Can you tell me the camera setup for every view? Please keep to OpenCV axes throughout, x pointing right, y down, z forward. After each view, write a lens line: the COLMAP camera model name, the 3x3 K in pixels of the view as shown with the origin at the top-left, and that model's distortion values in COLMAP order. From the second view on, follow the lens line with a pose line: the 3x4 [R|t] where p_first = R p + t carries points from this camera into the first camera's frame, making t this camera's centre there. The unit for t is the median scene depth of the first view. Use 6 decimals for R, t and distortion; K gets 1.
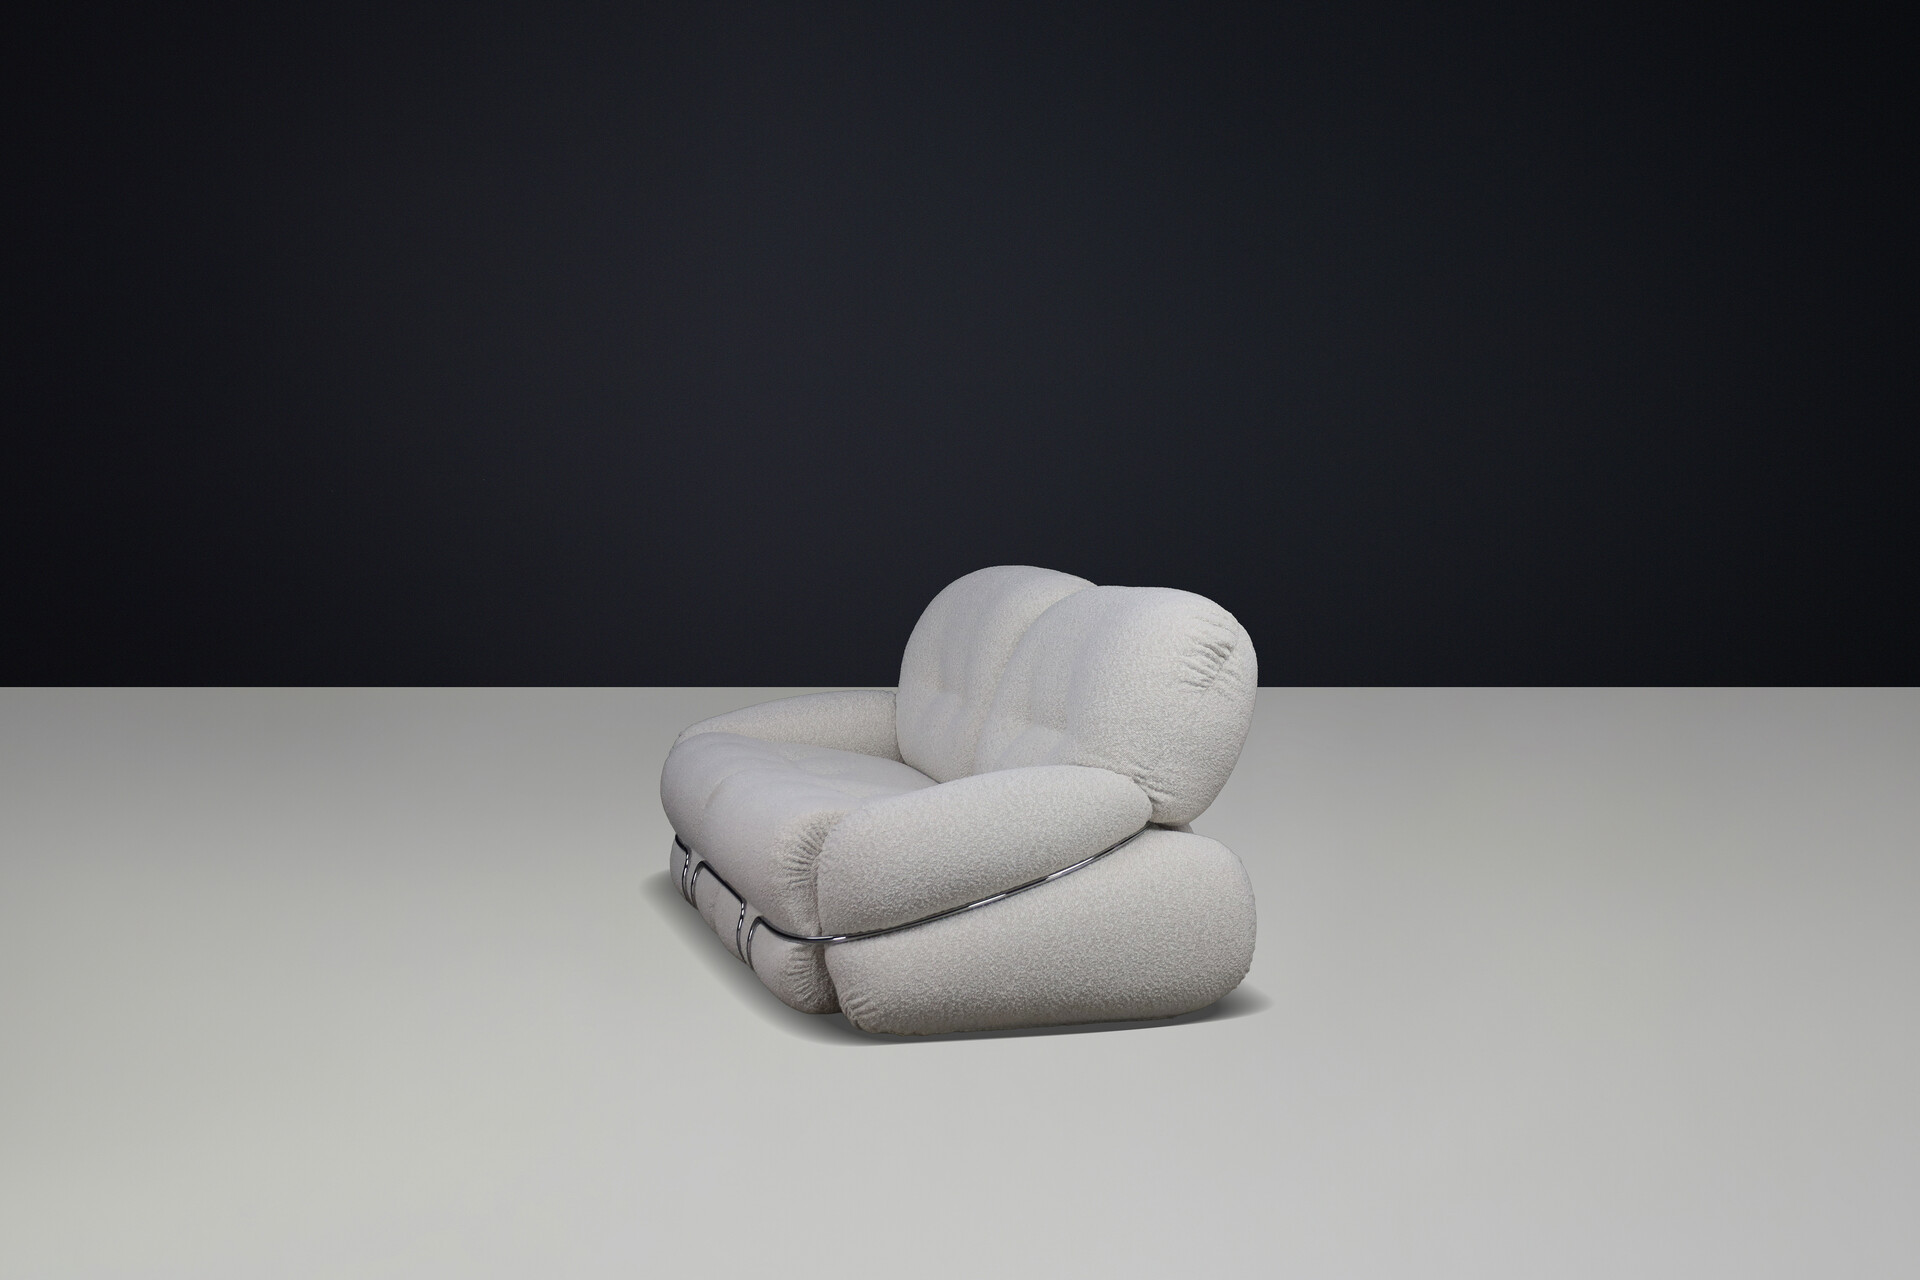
lens RADIAL K [[2146.7, 0, 958.5], [0, 2146.7, 643.0], [0, 0, 1]] dist [-0.070134, 0.000000]
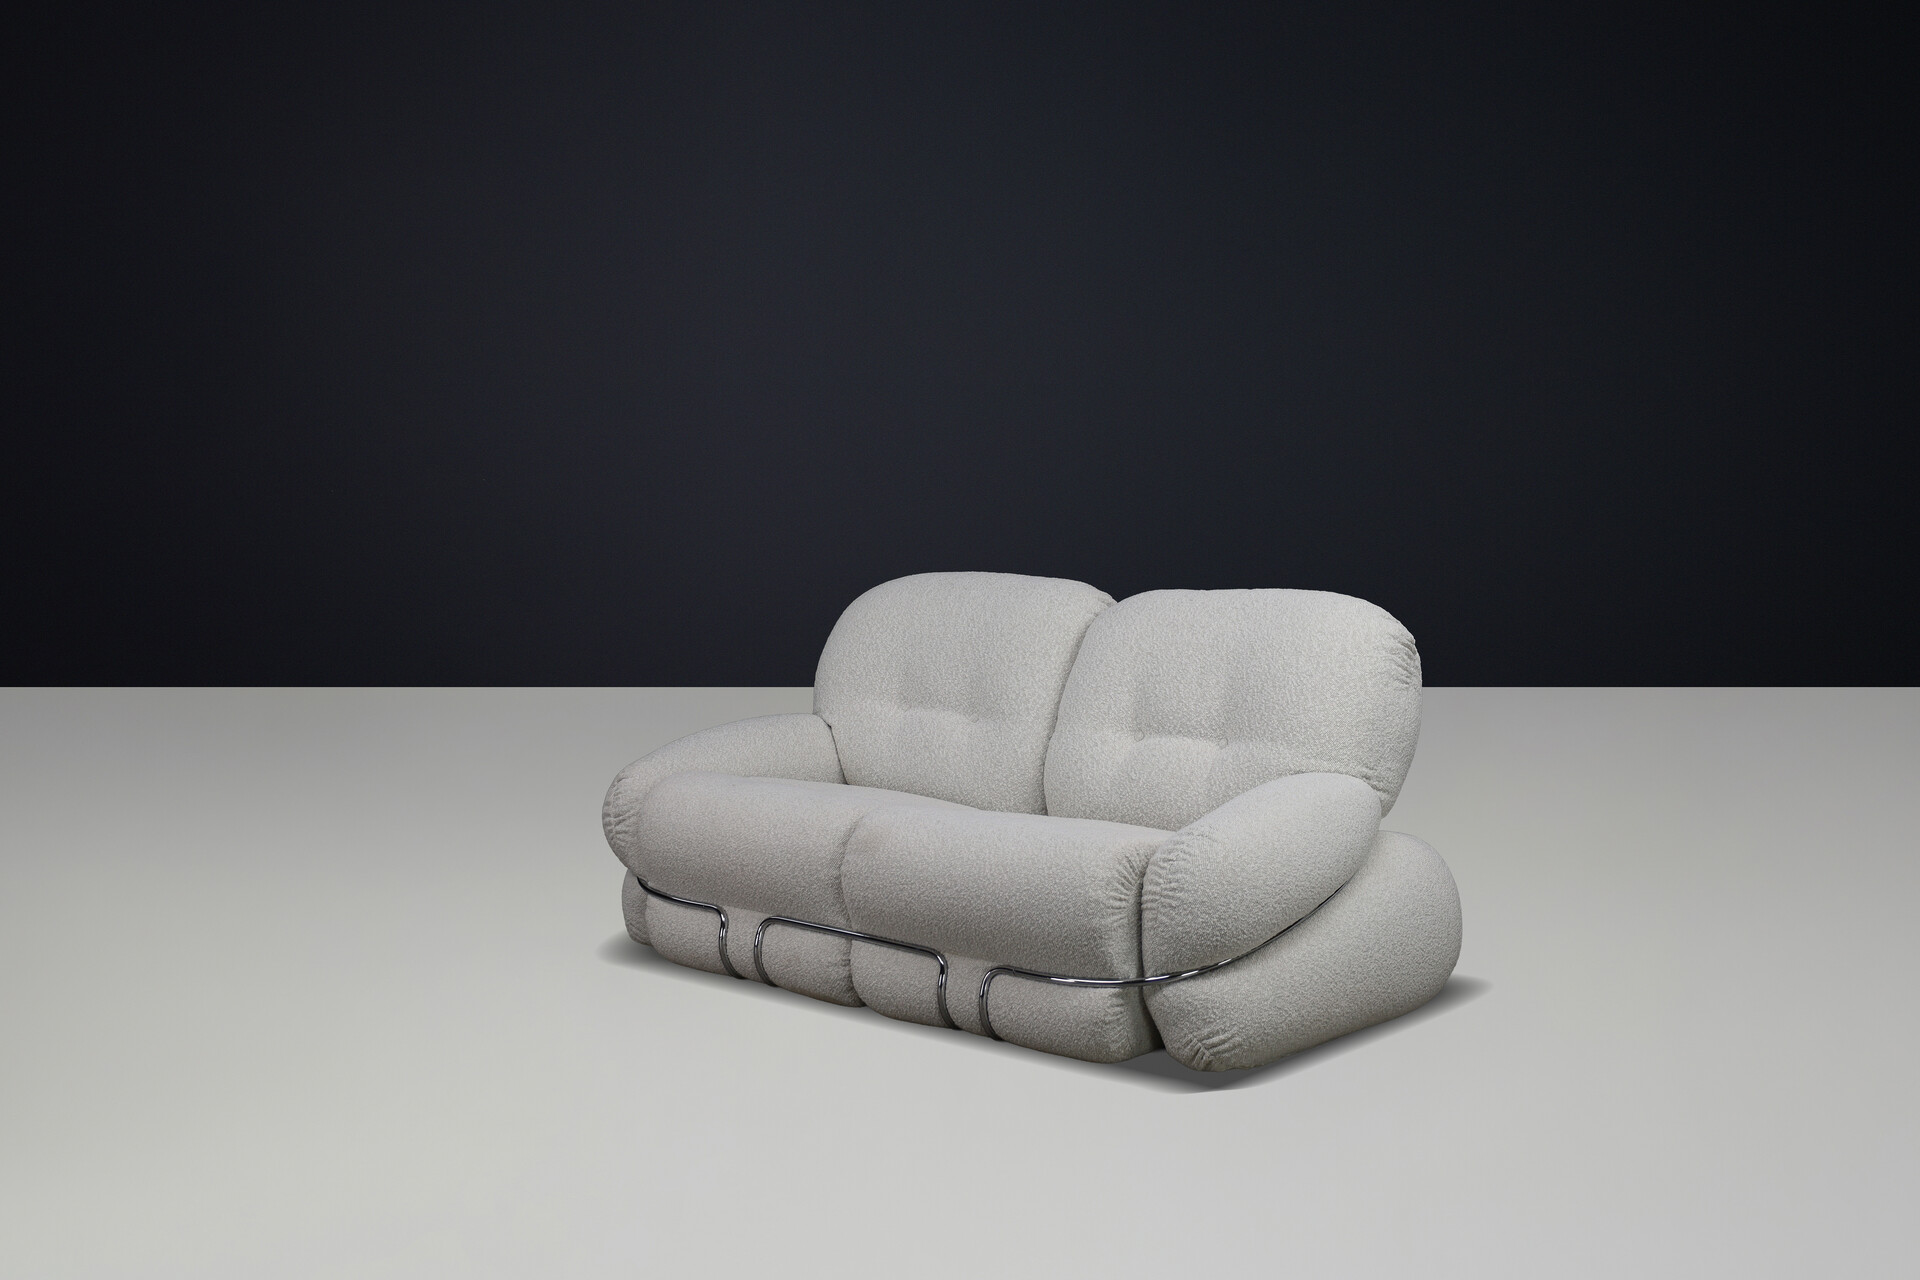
lens RADIAL K [[2146.7, 0, 944.3], [0, 2146.7, 619.8], [0, 0, 1]] dist [-0.070134, 0.000000]
pose [[0.857311, -0.039350, 0.513293, -0.603894], [0.043671, 0.999039, 0.003648, -0.023909], [-0.512944, 0.019289, 0.858206, 0.249145]]
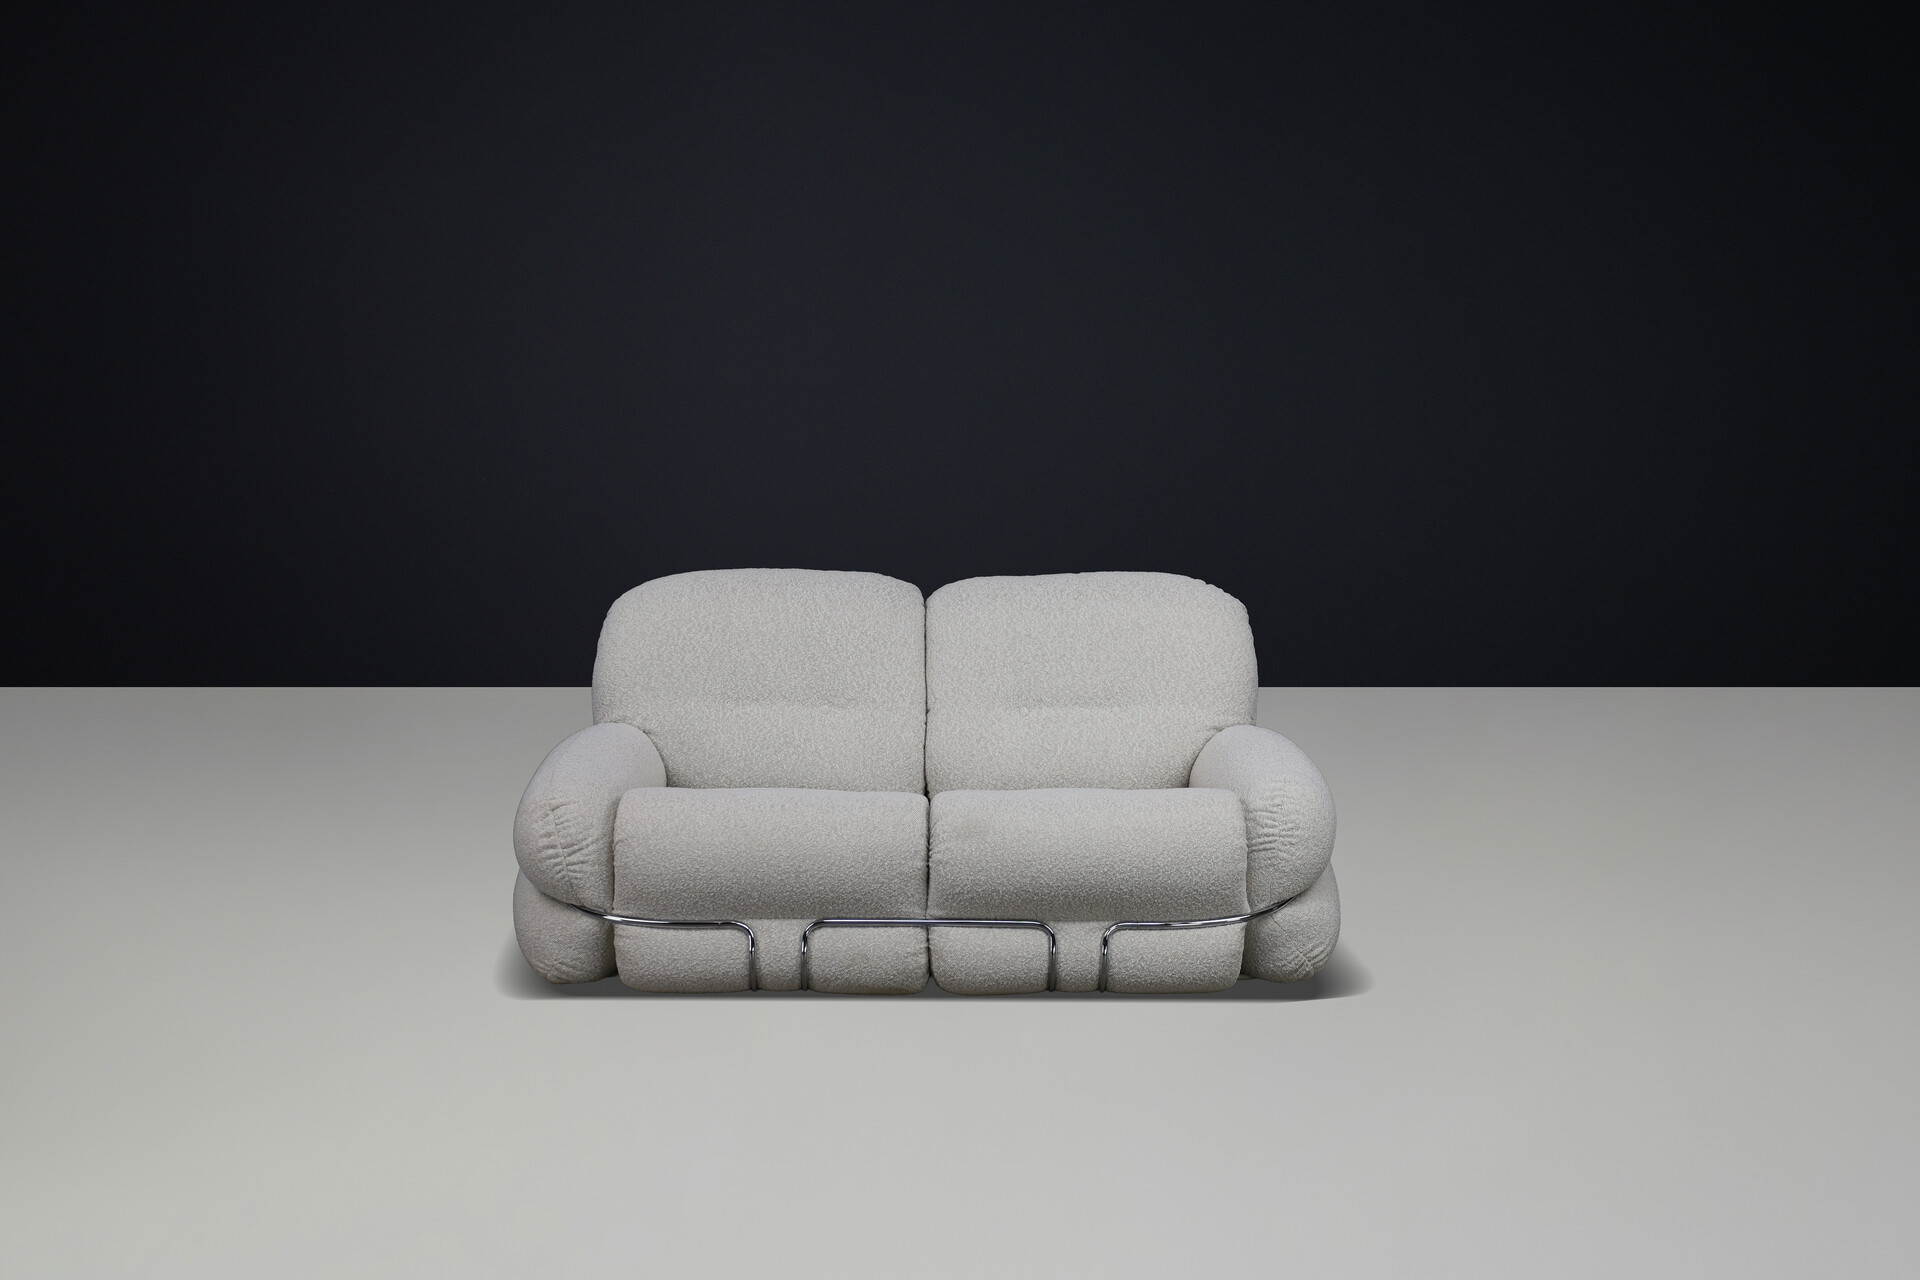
lens RADIAL K [[2146.7, 0, 960.5], [0, 2146.7, 643.3], [0, 0, 1]] dist [-0.070134, 0.000000]
pose [[0.263668, -0.084438, 0.960911, -1.112662], [0.073200, 0.995041, 0.067351, -0.077067], [-0.961832, 0.052580, 0.268542, 0.847393]]
